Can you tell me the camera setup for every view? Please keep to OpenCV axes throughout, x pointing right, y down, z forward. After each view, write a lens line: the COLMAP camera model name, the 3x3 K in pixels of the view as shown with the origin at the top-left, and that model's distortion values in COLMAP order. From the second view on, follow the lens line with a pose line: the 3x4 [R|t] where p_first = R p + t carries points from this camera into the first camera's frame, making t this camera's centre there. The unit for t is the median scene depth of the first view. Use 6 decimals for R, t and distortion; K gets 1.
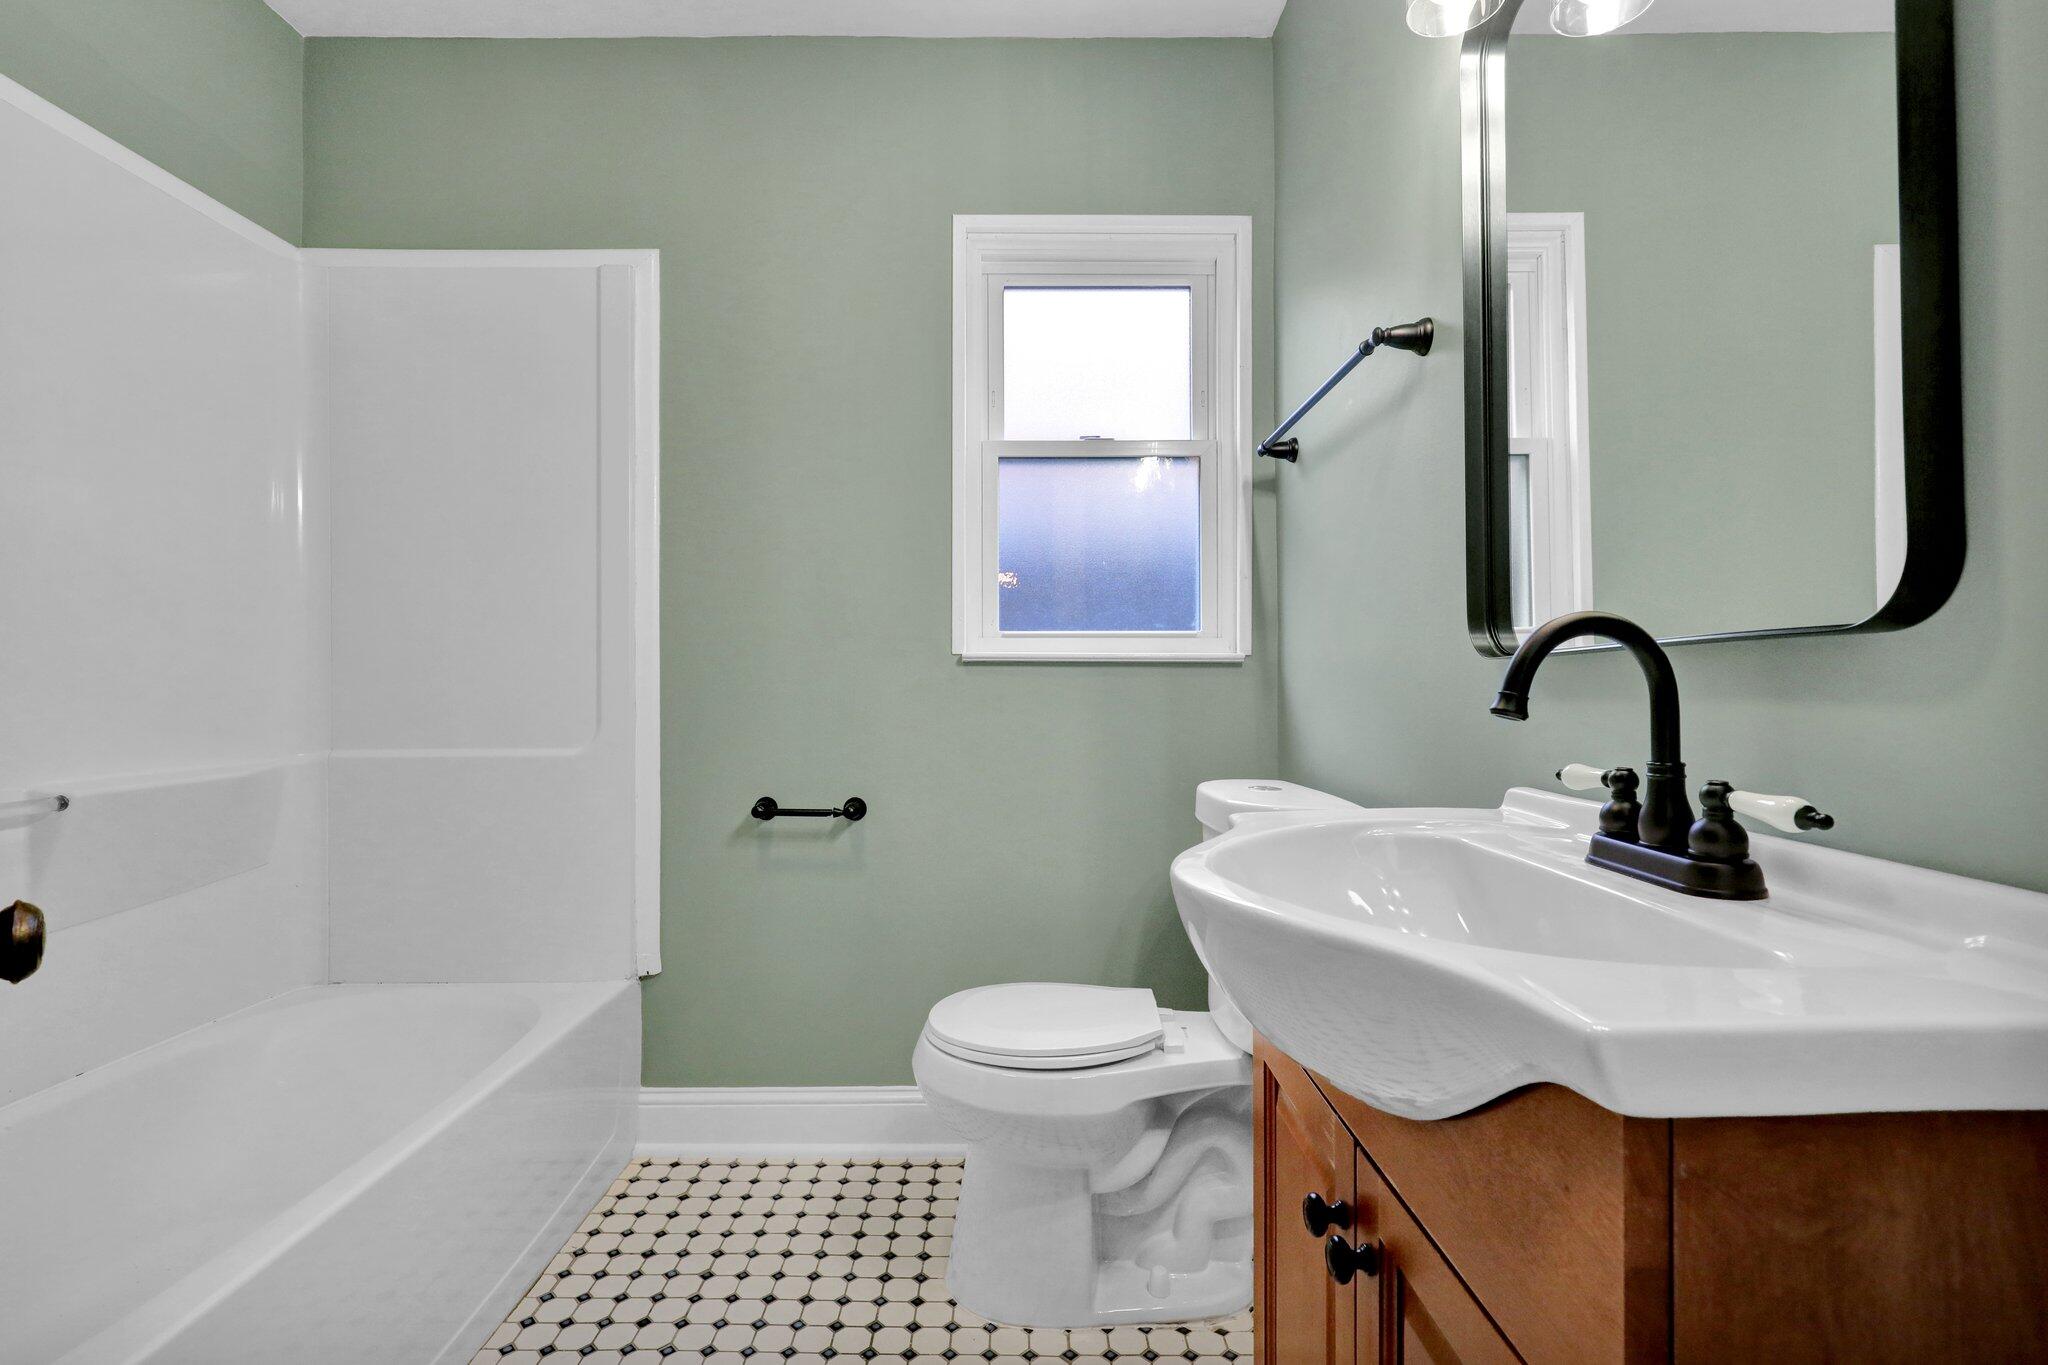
lens RADIAL K [[927.4, 0, 1038.6], [0, 927.4, 680.0], [0, 0, 1]] dist [-0.002291, 0.000315]
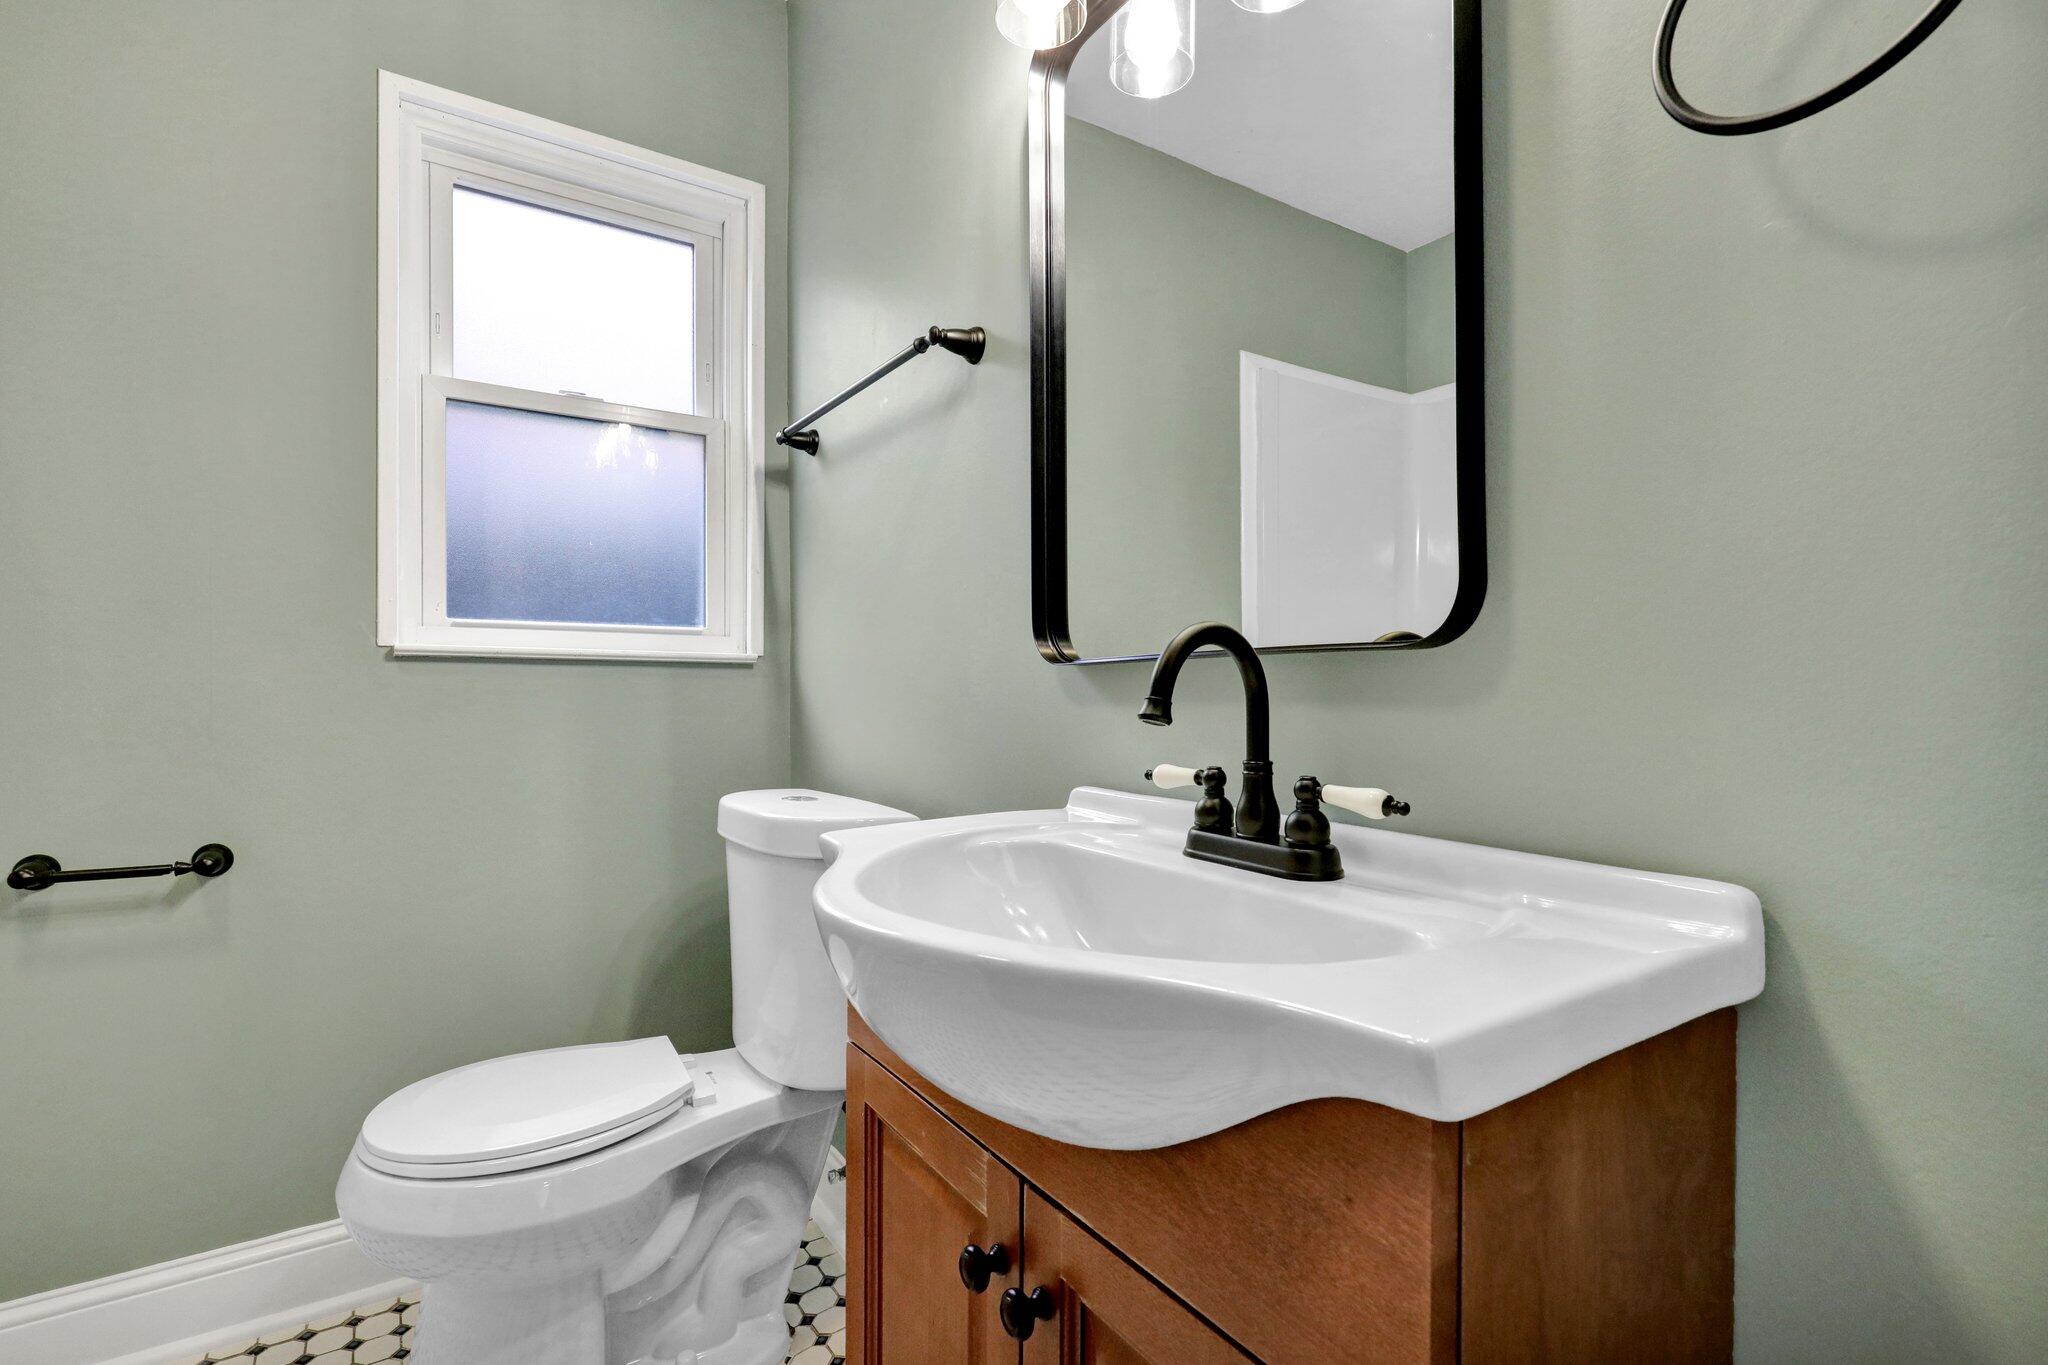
lens RADIAL K [[927.4, 0, 1013.0], [0, 927.4, 688.8], [0, 0, 1]] dist [-0.002291, 0.000315]
pose [[0.846387, 0.002974, 0.532560, -0.073262], [-0.007448, 0.999953, 0.006253, -0.001227], [-0.532517, -0.009259, 0.846369, 0.096705]]
